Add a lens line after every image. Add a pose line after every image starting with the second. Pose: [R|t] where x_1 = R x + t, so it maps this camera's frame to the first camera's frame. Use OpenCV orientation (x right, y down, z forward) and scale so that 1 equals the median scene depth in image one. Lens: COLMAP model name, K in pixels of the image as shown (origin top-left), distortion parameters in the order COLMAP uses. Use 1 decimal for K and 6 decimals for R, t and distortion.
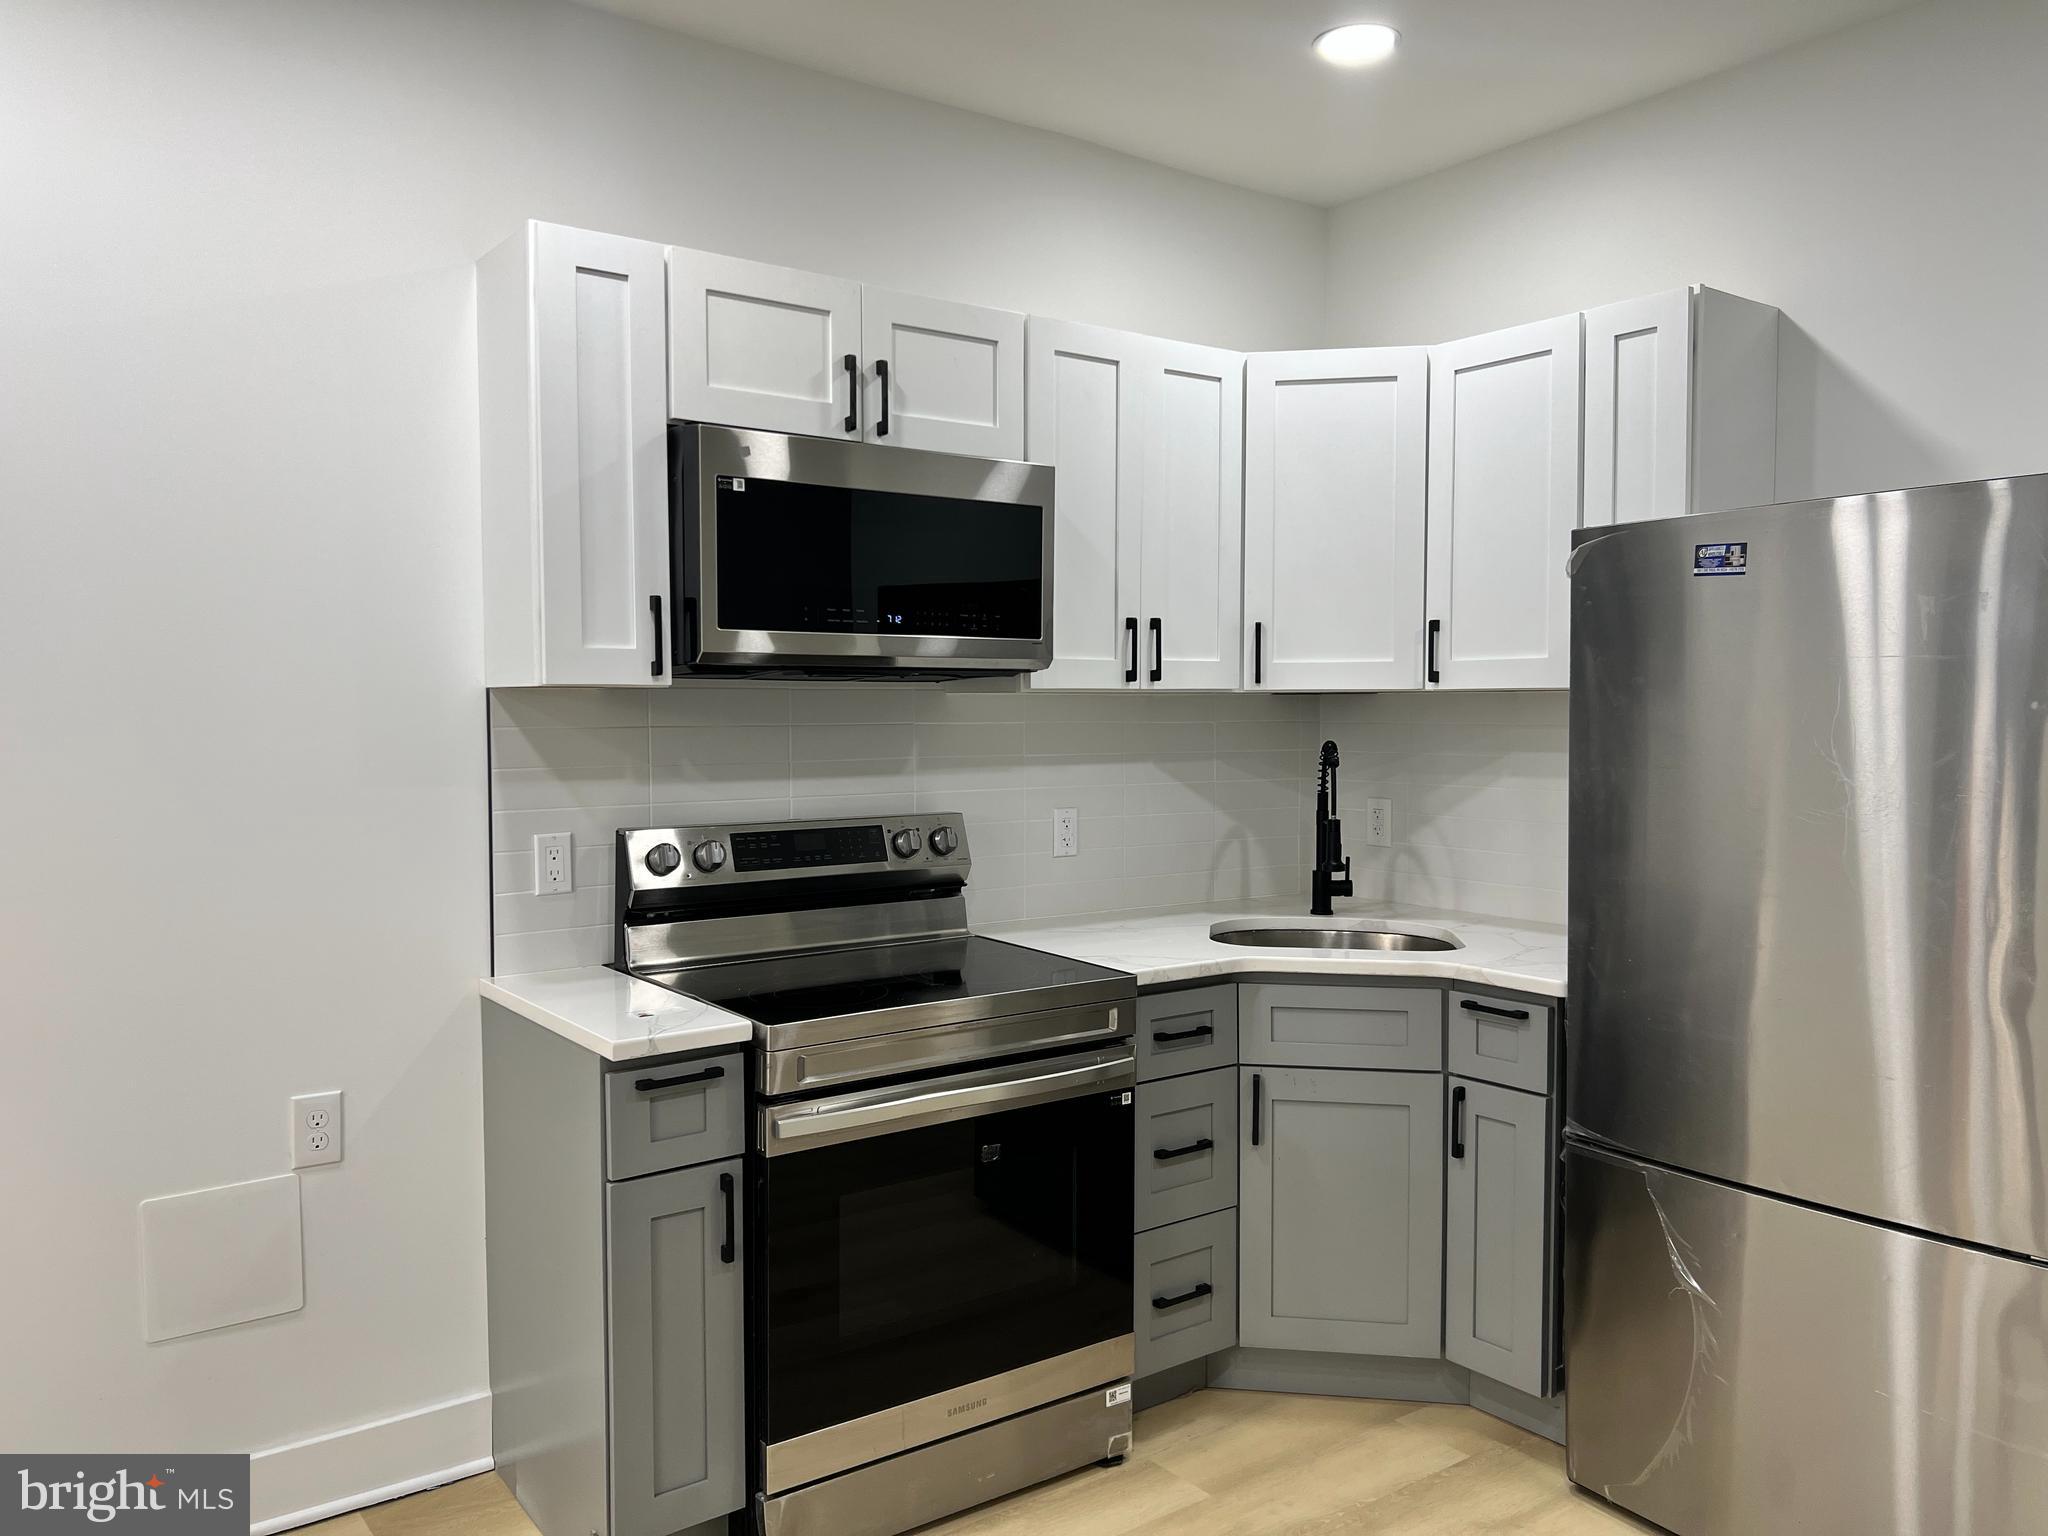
lens RADIAL K [[1555.7, 0, 1024.0], [0, 1555.7, 768.0], [0, 0, 1]] dist [0.006321, 0.002393]
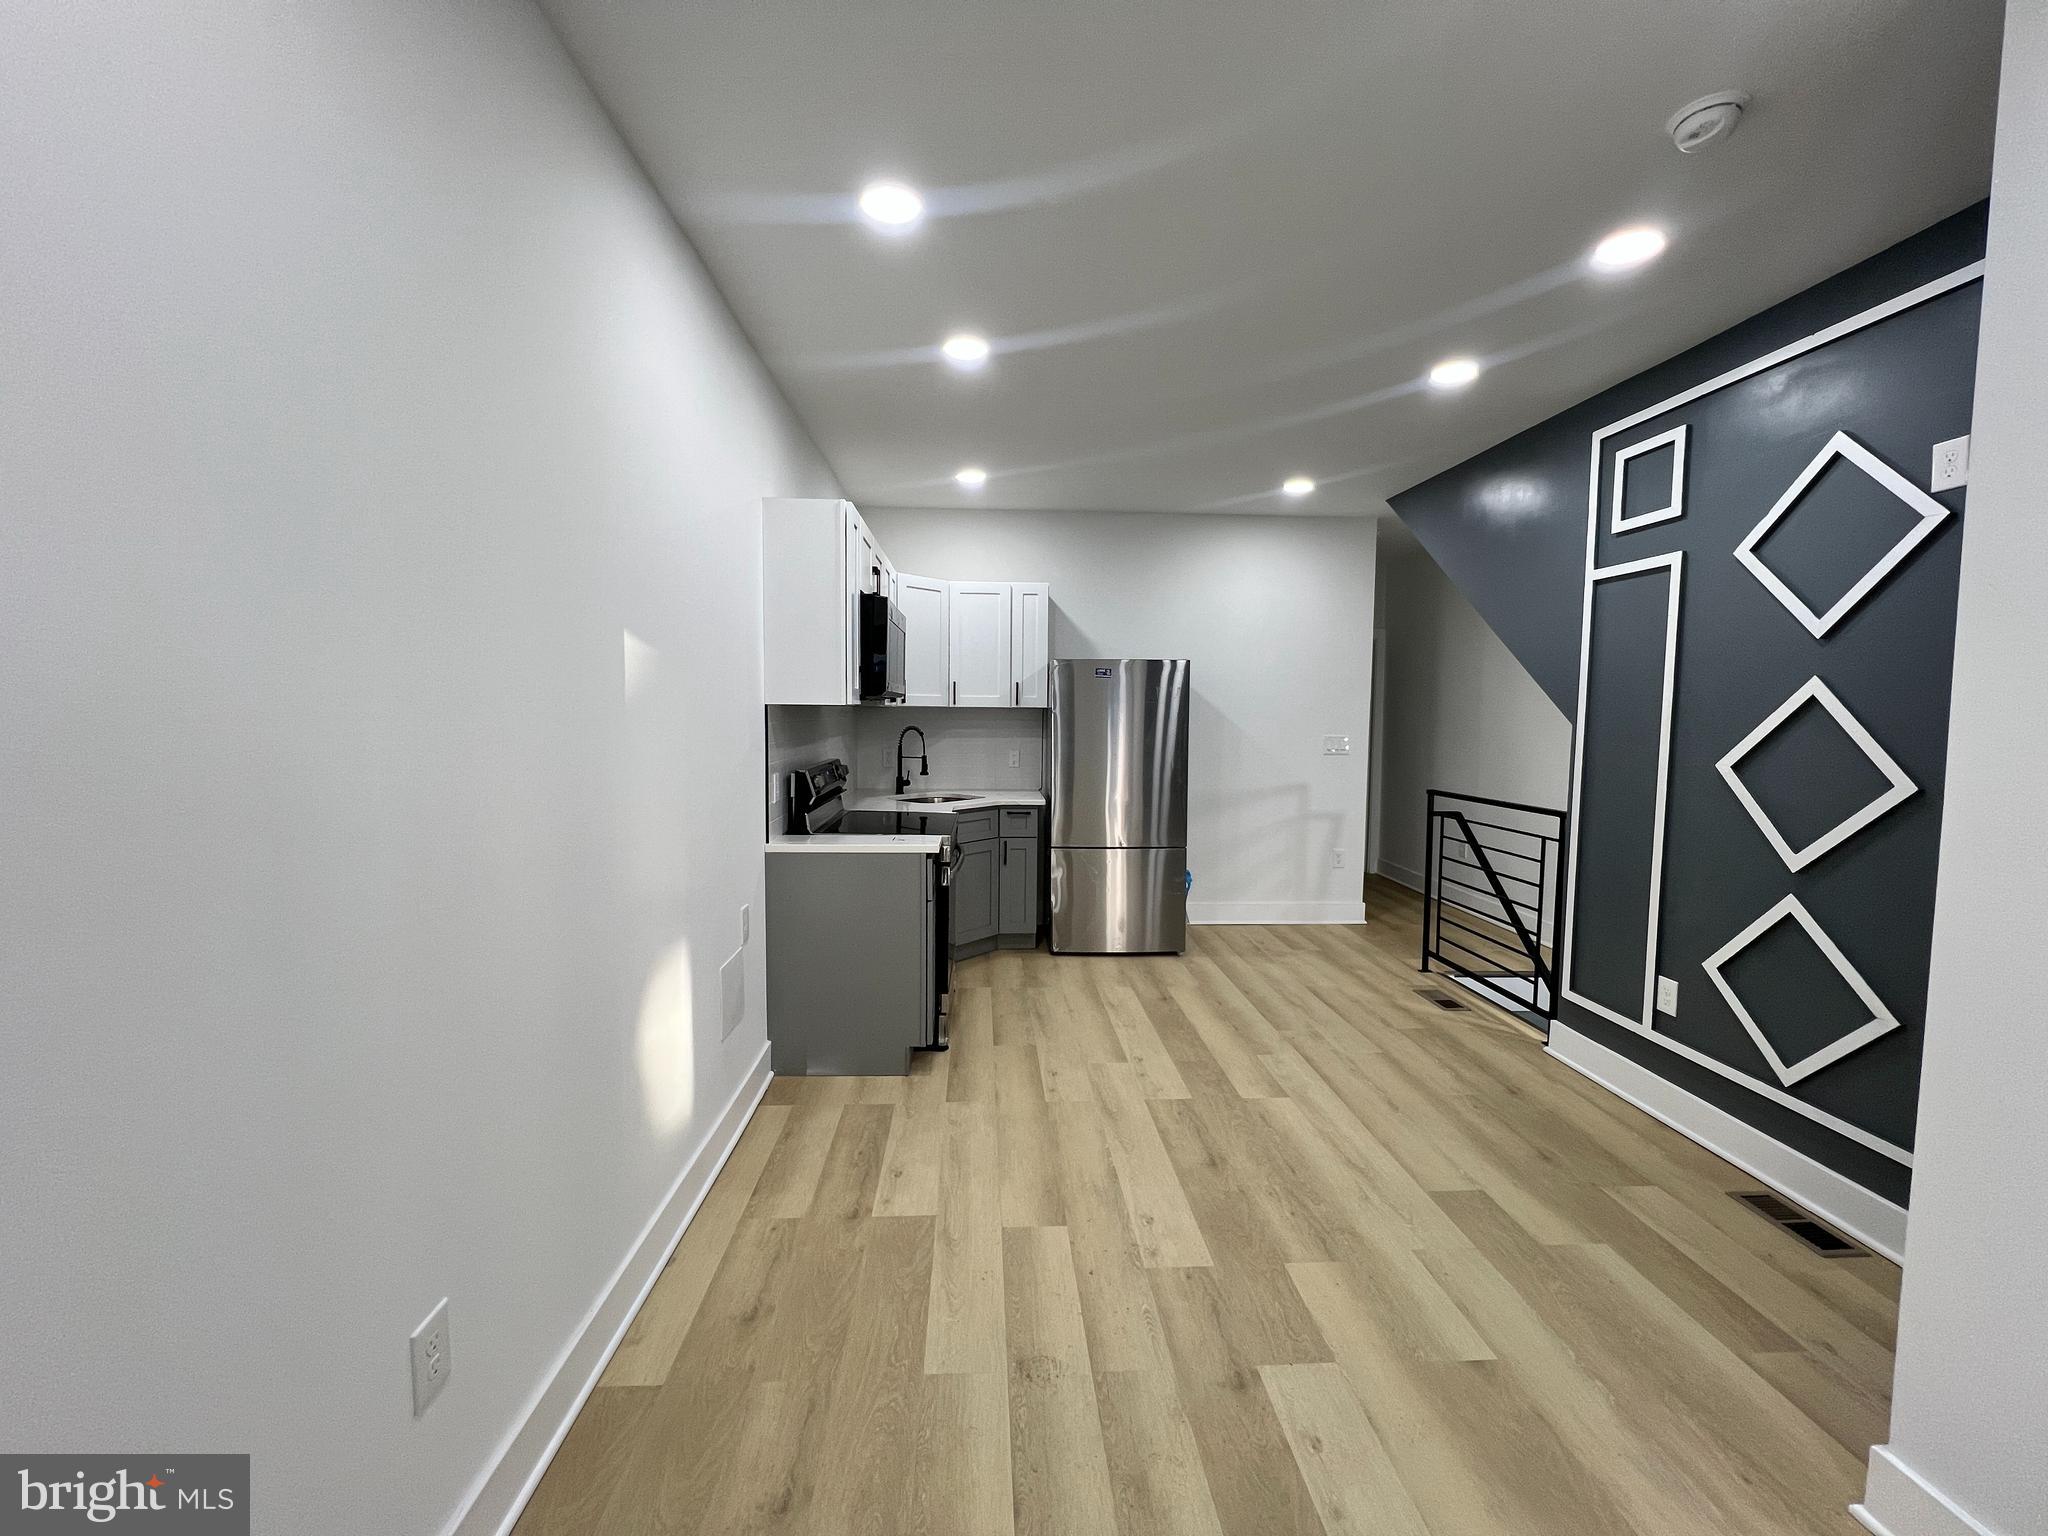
lens RADIAL K [[823.0, 0, 1024.0], [0, 823.0, 768.0], [0, 0, 1]] dist [-0.000152, -0.000003]
pose [[0.550303, -0.055716, 0.833104, -1.009784], [0.029826, 0.998446, 0.047072, -0.007191], [-0.834432, -0.001056, 0.551109, 0.104032]]
